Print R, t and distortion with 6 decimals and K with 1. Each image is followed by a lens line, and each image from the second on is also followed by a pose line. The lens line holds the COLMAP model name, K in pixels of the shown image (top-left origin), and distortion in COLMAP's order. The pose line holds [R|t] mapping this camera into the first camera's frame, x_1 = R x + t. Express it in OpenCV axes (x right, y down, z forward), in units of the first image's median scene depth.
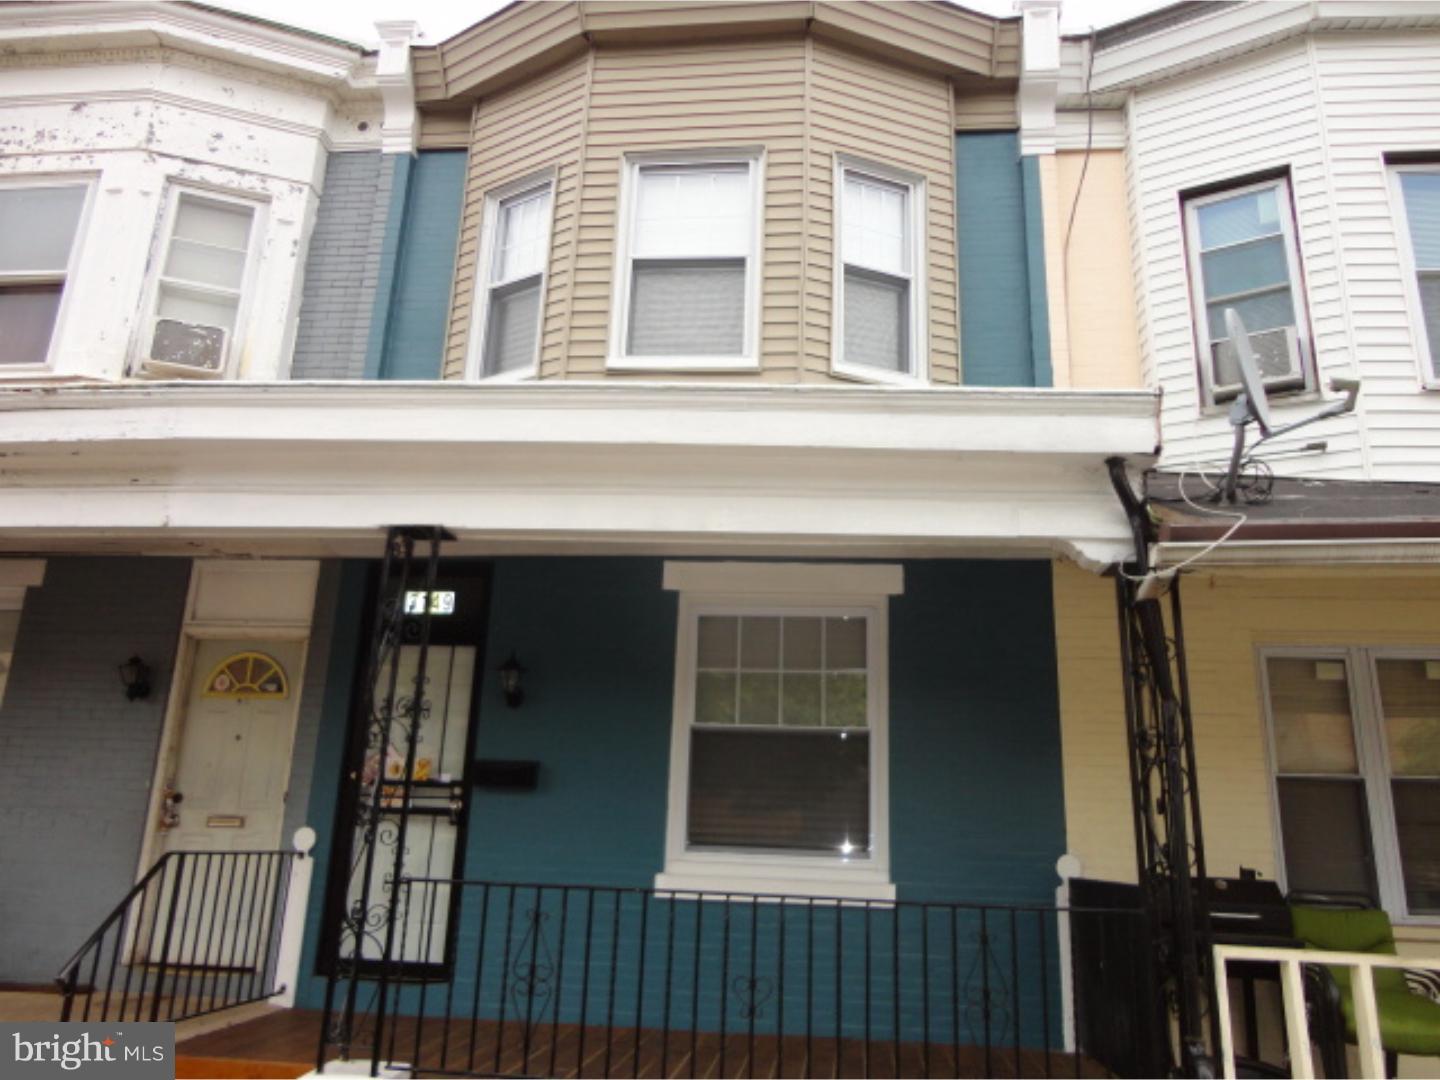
lens RADIAL K [[1053.1, 0, 715.9], [0, 1053.1, 532.3], [0, 0, 1]] dist [-0.014775, 0.009536]
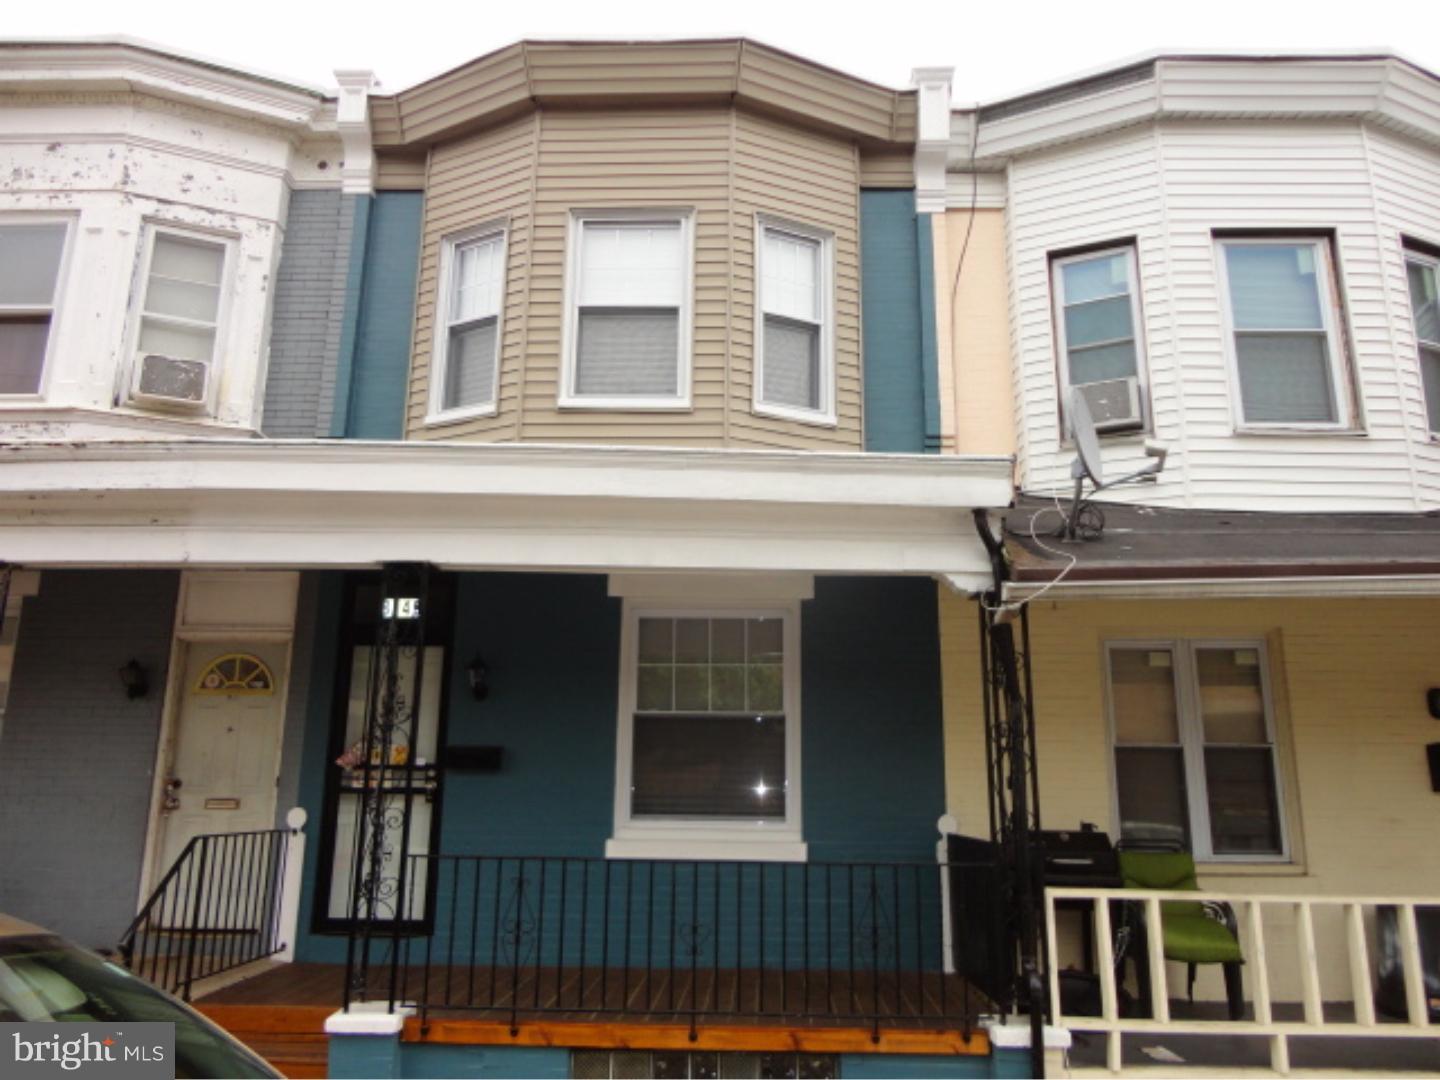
lens RADIAL K [[1053.1, 0, 715.9], [0, 1053.1, 532.3], [0, 0, 1]] dist [-0.014775, 0.009536]
pose [[0.996716, -0.006021, 0.080746, -0.025025], [0.001934, 0.998717, 0.050601, -0.073598], [-0.080948, -0.050278, 0.995449, -0.157312]]
